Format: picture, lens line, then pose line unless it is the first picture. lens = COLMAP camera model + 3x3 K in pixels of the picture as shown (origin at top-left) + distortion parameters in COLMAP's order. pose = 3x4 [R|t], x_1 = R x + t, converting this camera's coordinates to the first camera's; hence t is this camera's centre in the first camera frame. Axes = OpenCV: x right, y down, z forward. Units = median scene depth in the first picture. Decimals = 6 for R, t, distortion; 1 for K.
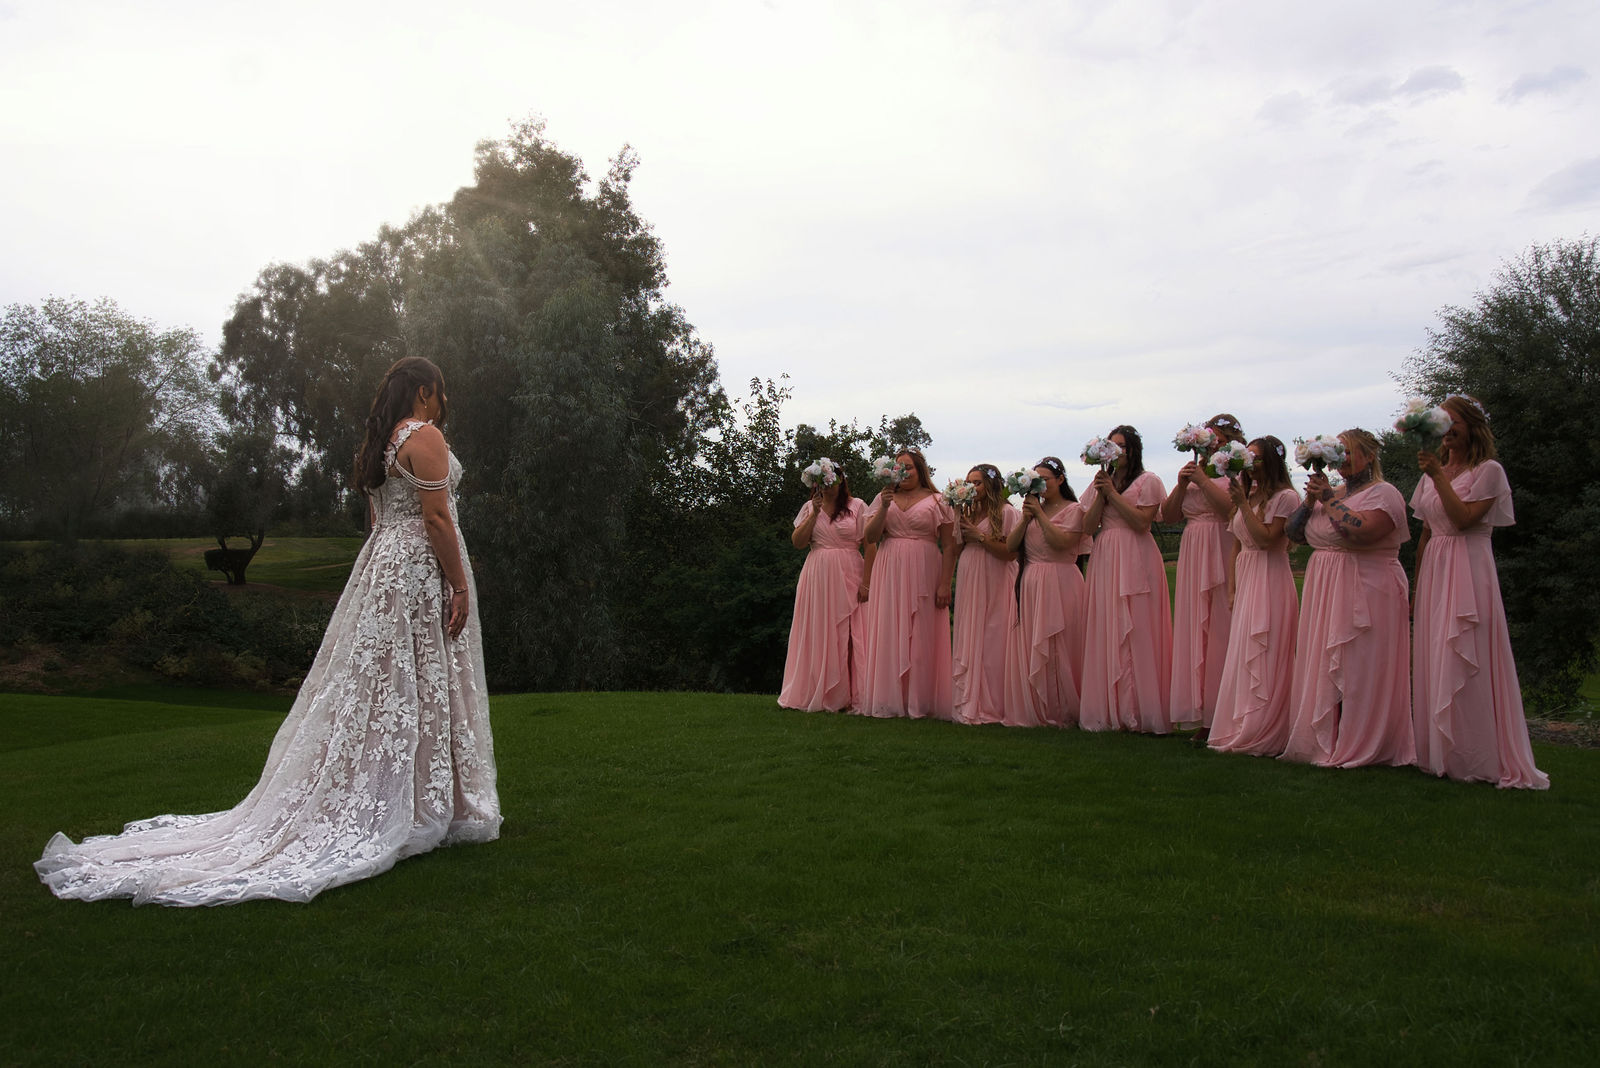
lens RADIAL K [[1354.6, 0, 772.4], [0, 1354.6, 531.9], [0, 0, 1]] dist [-0.128379, 0.103429]
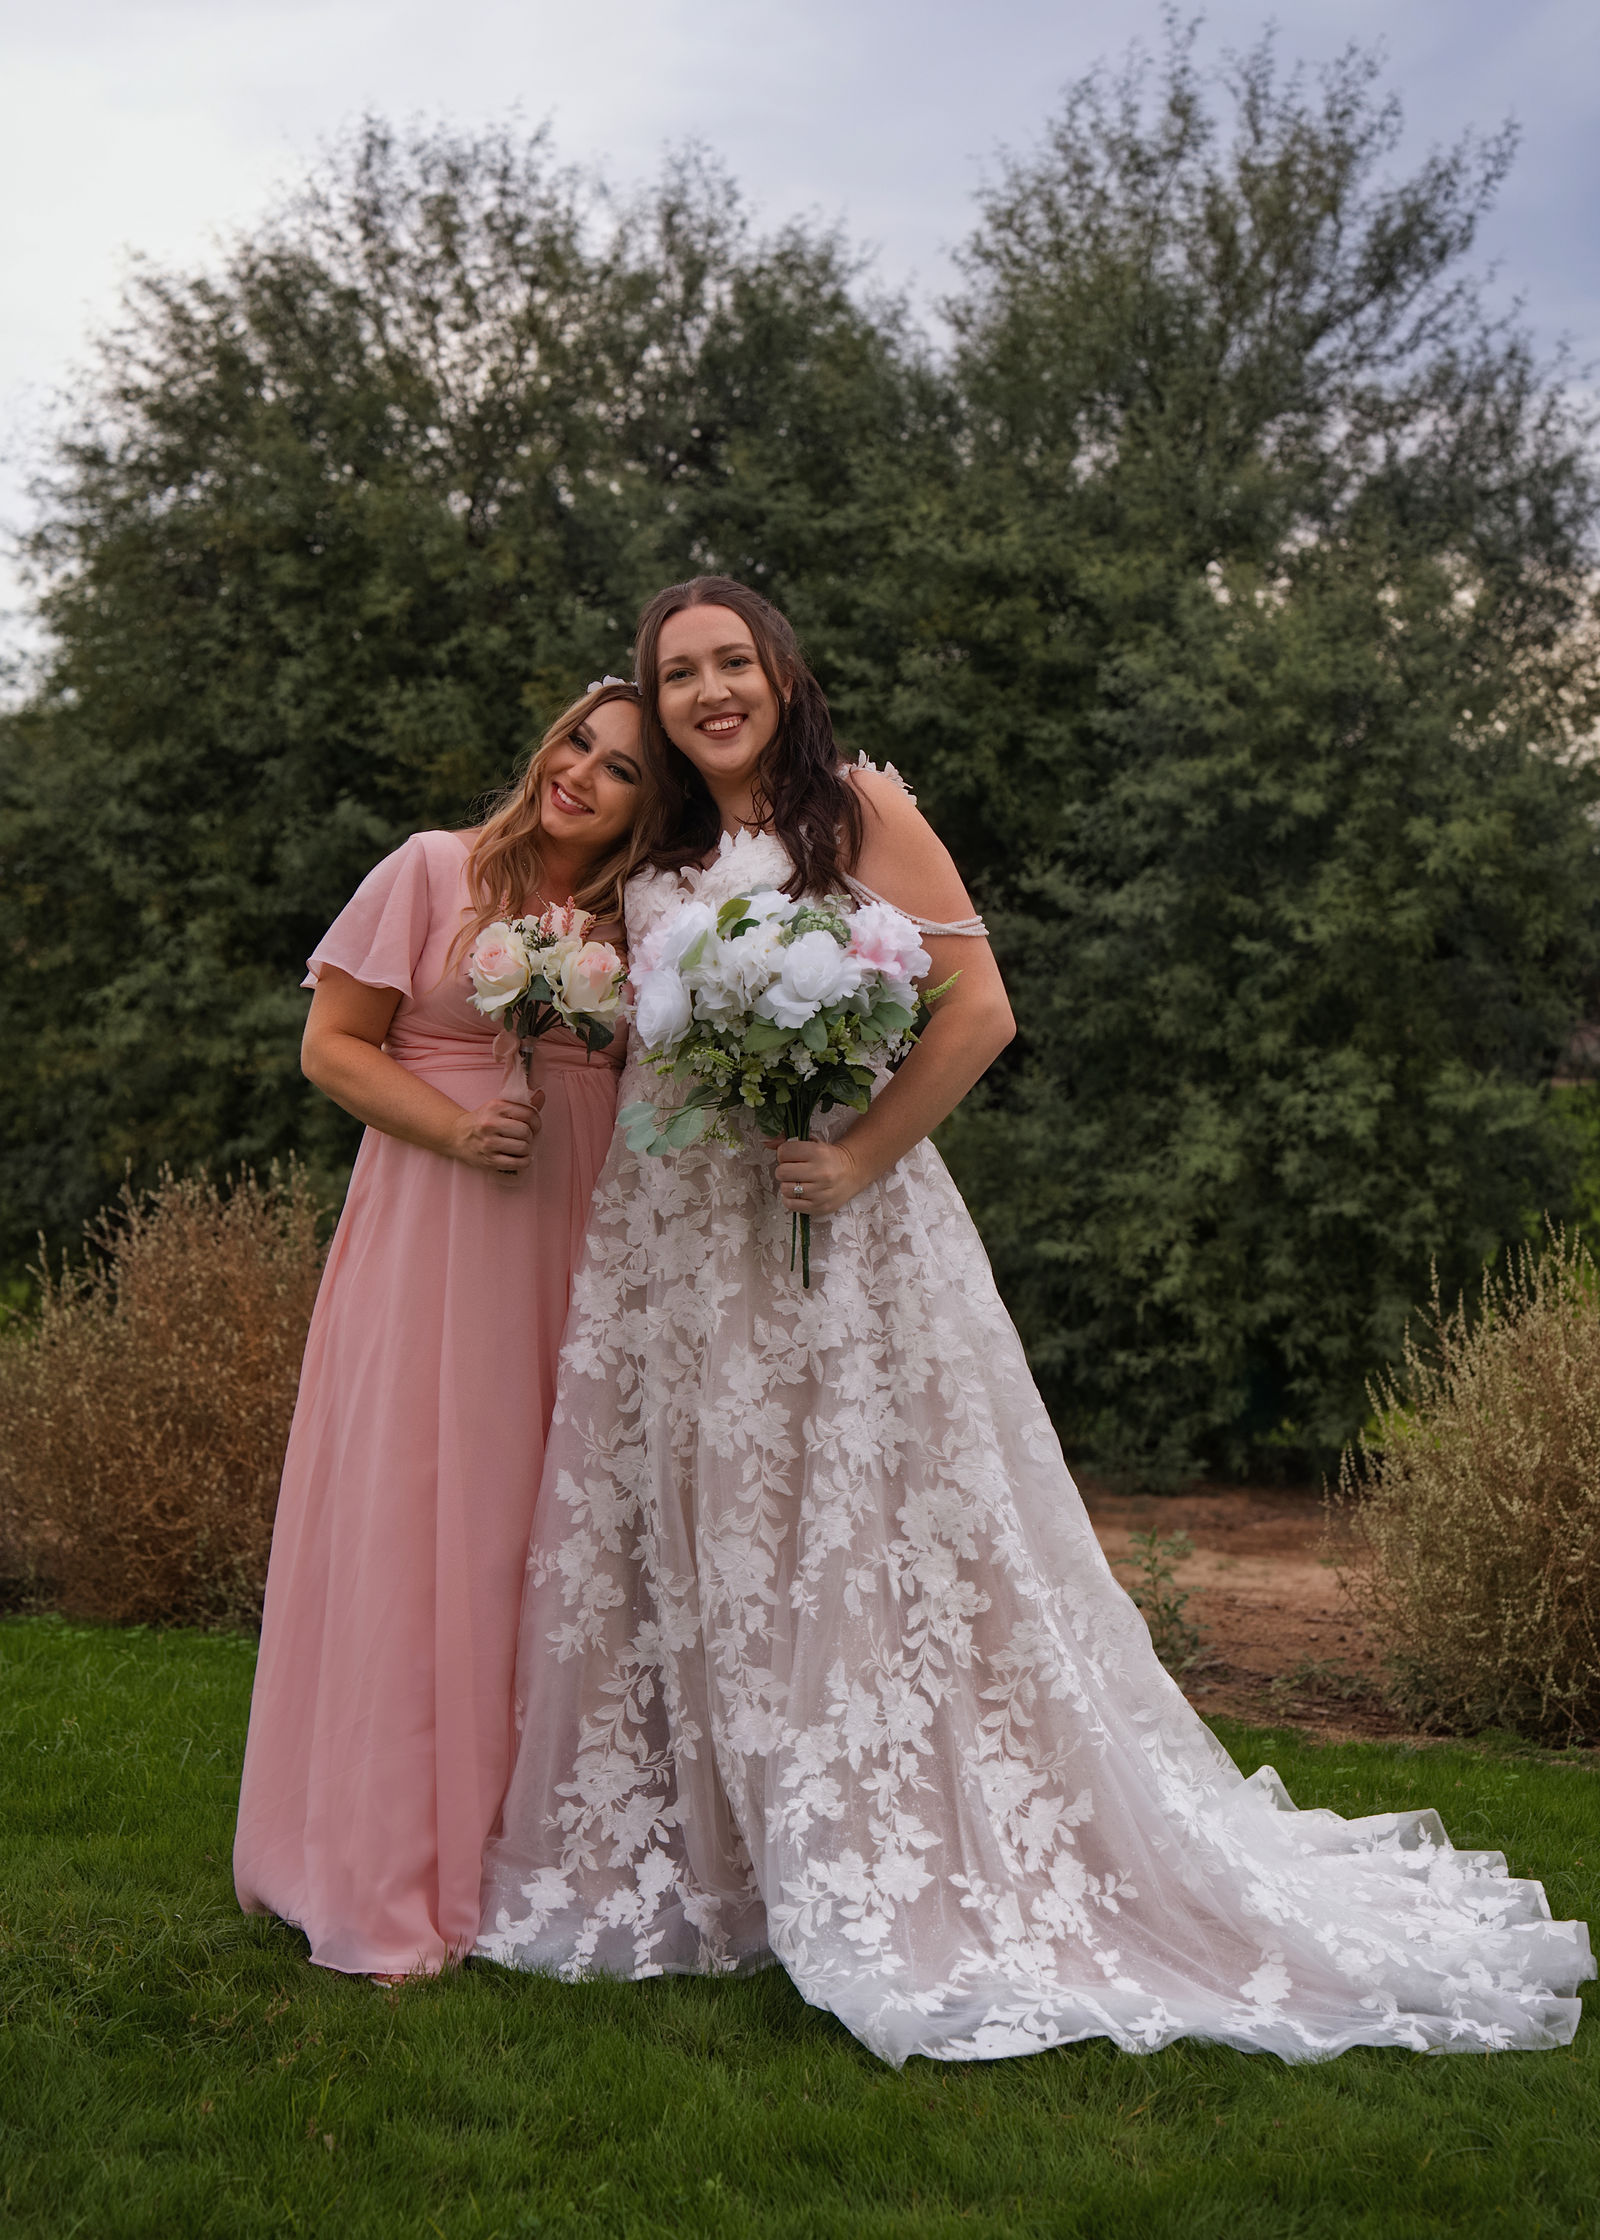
lens RADIAL K [[3546.2, 0, 847.7], [0, 3546.2, 1206.0], [0, 0, 1]] dist [0.204682, 0.203757]
pose [[0.718986, -0.009063, 0.694966, -0.021040], [-0.061134, 0.995215, 0.076226, -0.005072], [-0.692331, -0.097292, 0.714991, 0.184265]]
